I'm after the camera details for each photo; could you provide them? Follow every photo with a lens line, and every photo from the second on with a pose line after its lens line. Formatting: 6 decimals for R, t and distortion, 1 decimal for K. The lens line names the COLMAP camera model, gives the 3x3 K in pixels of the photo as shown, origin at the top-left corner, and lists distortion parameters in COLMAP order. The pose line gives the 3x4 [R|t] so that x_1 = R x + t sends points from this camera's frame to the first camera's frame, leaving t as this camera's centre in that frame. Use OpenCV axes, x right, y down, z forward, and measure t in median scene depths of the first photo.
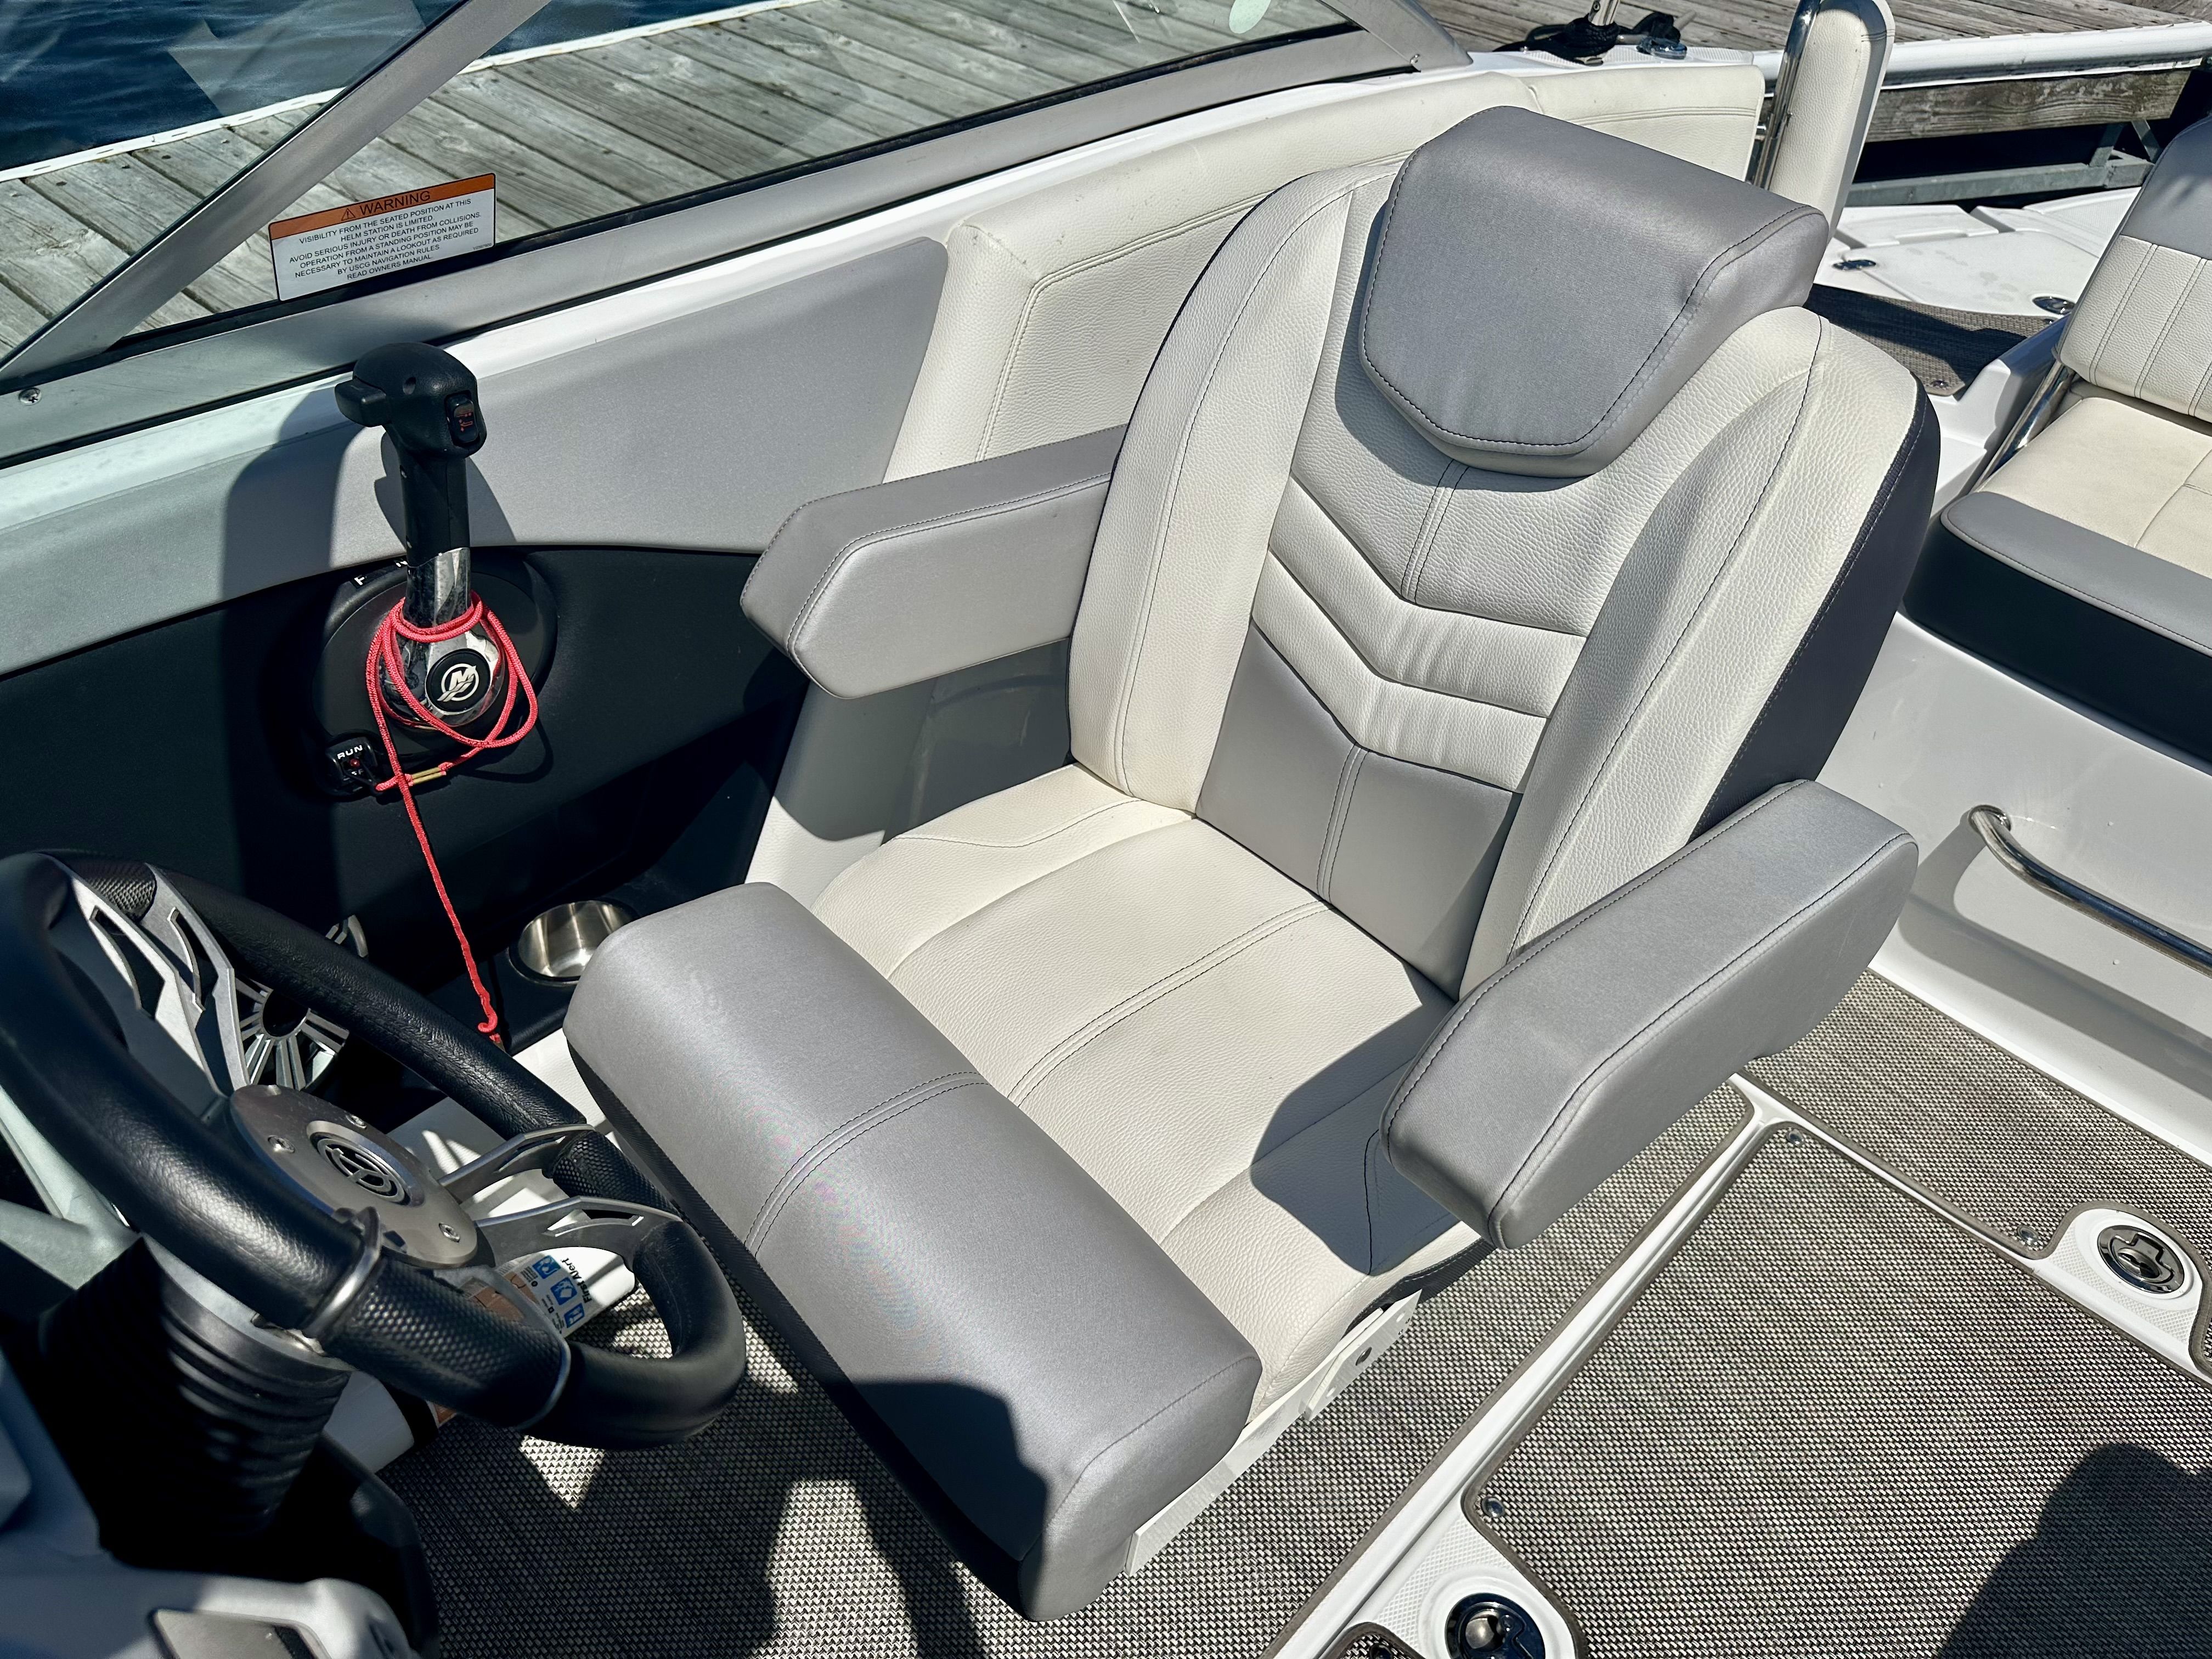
lens RADIAL K [[1563.0, 0, 1143.0], [0, 1563.0, 839.2], [0, 0, 1]] dist [0.031279, -0.026217]
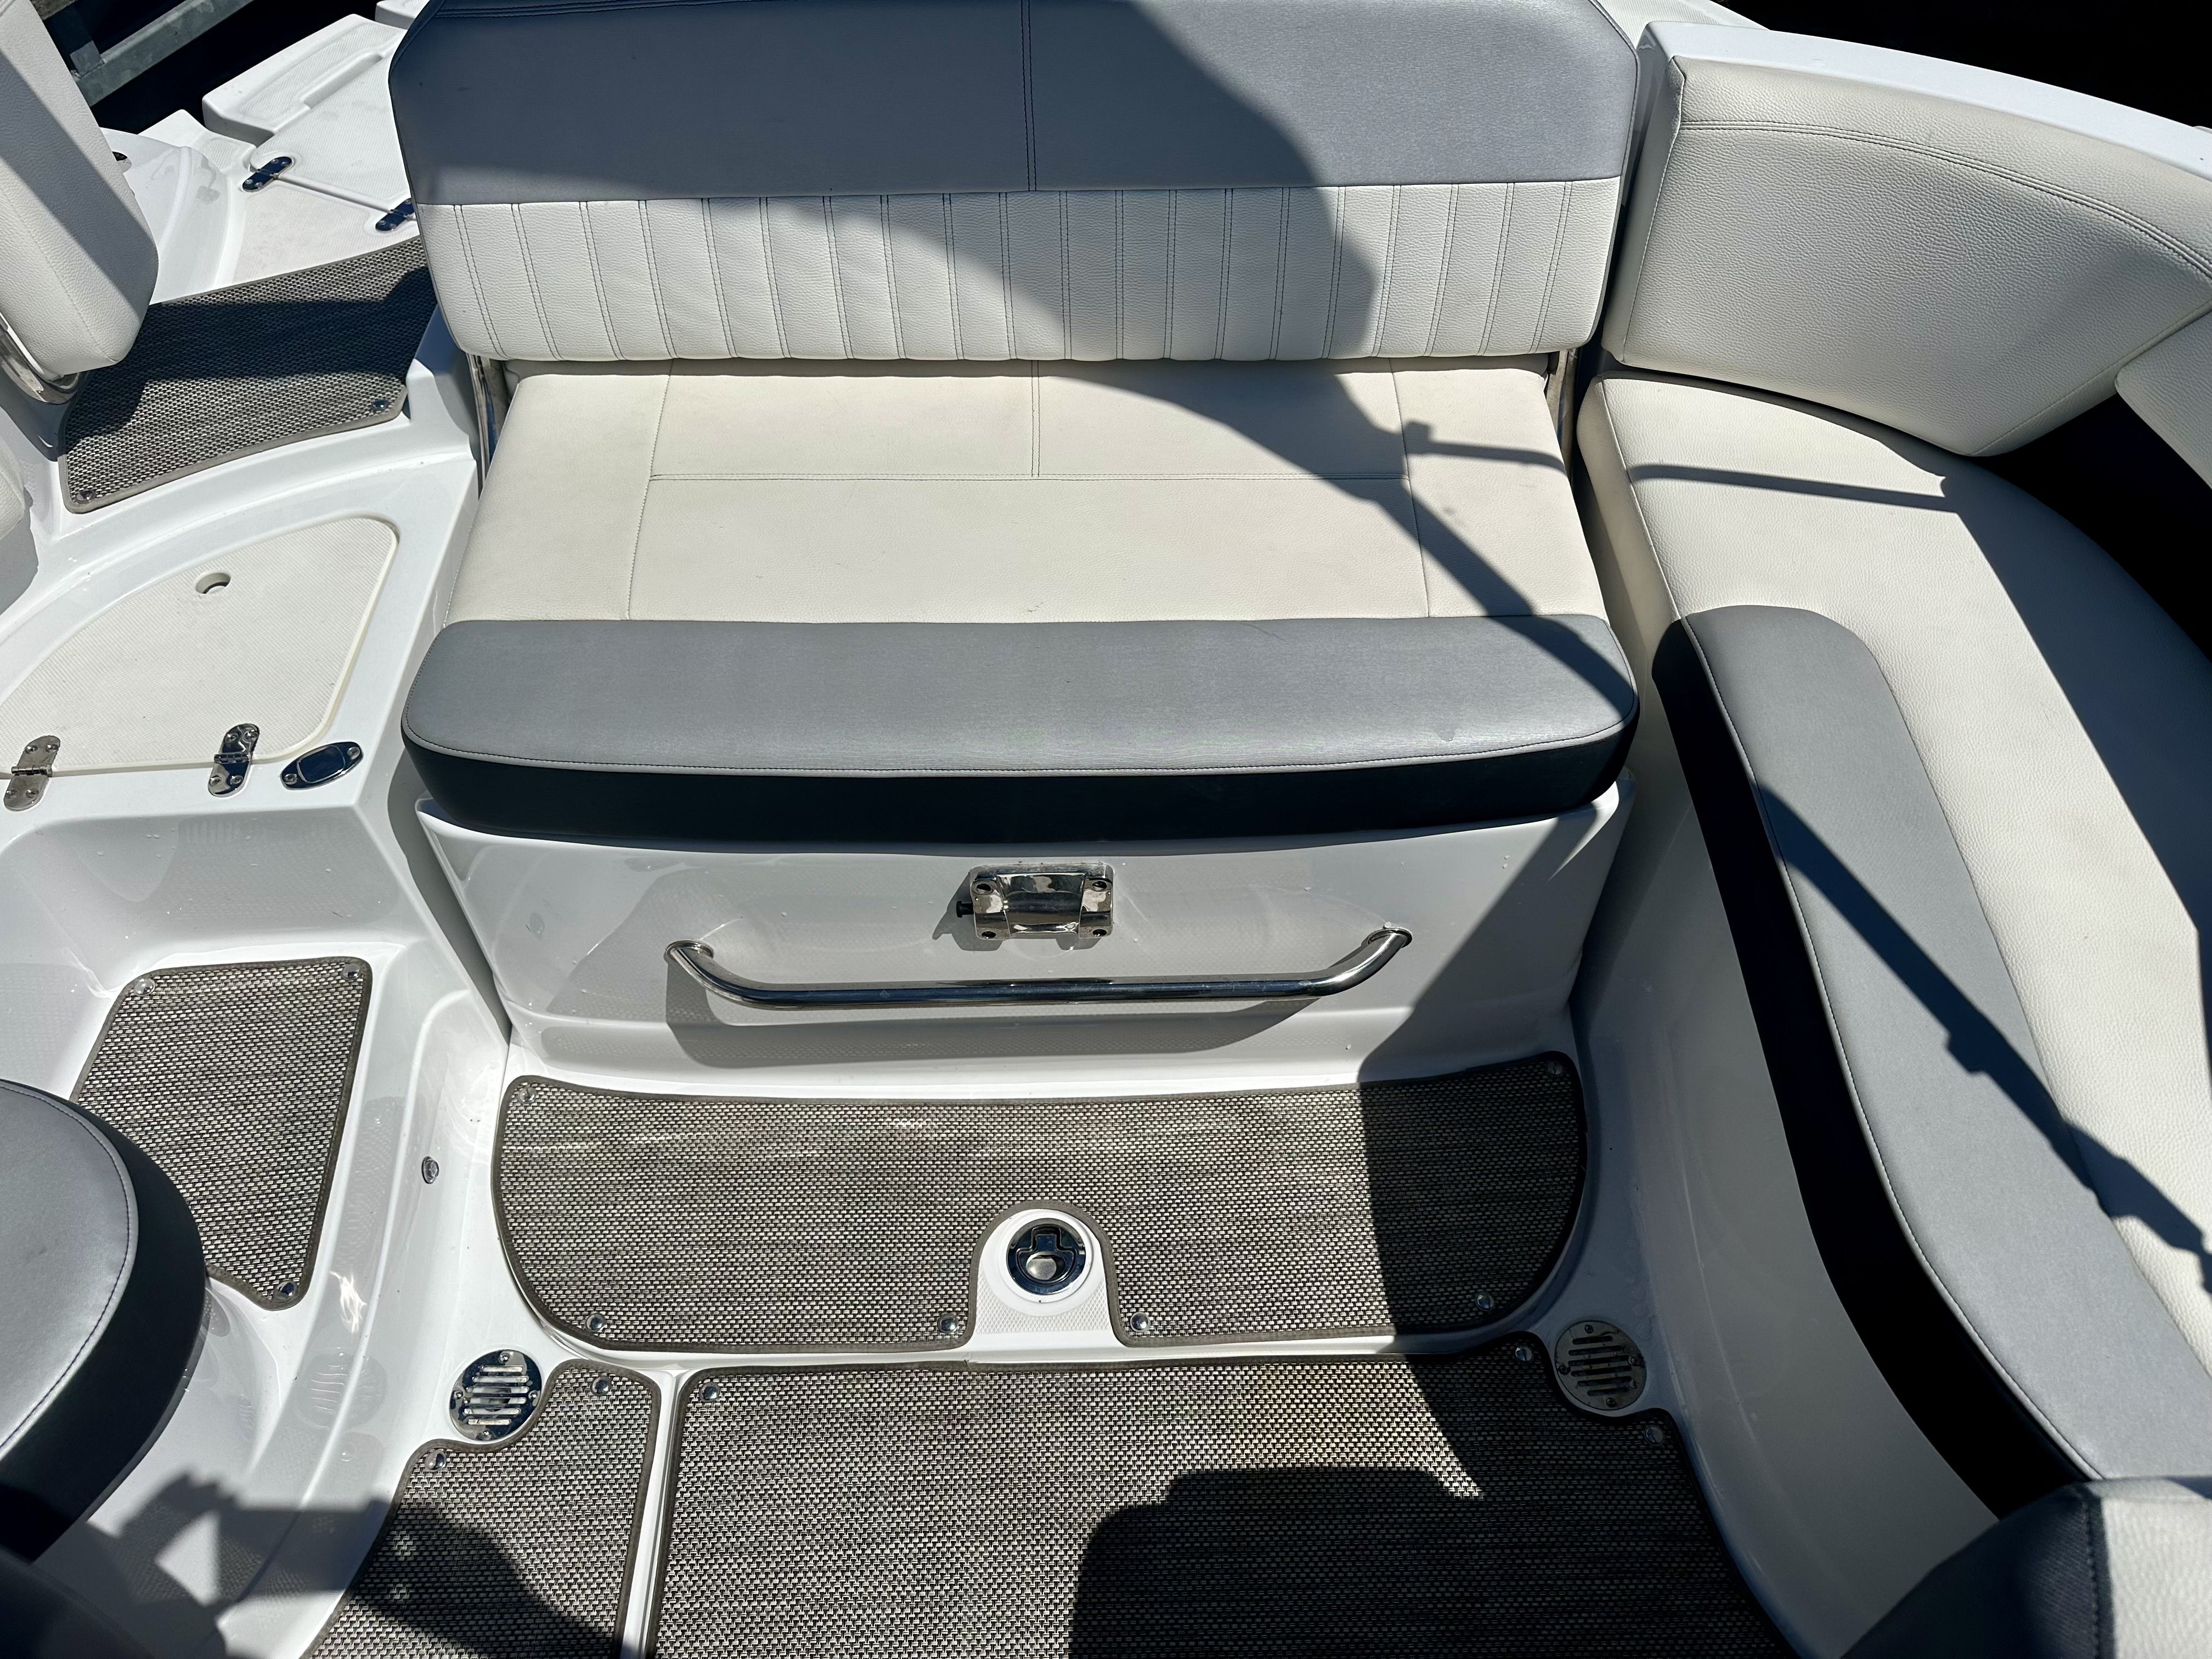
lens RADIAL K [[1563.0, 0, 1112.9], [0, 1563.0, 833.7], [0, 0, 1]] dist [0.031279, -0.026217]
pose [[0.706189, -0.600299, 0.375416, 0.430018], [0.492612, 0.797434, 0.348472, -0.262707], [-0.508557, -0.061153, 0.858854, 0.131848]]
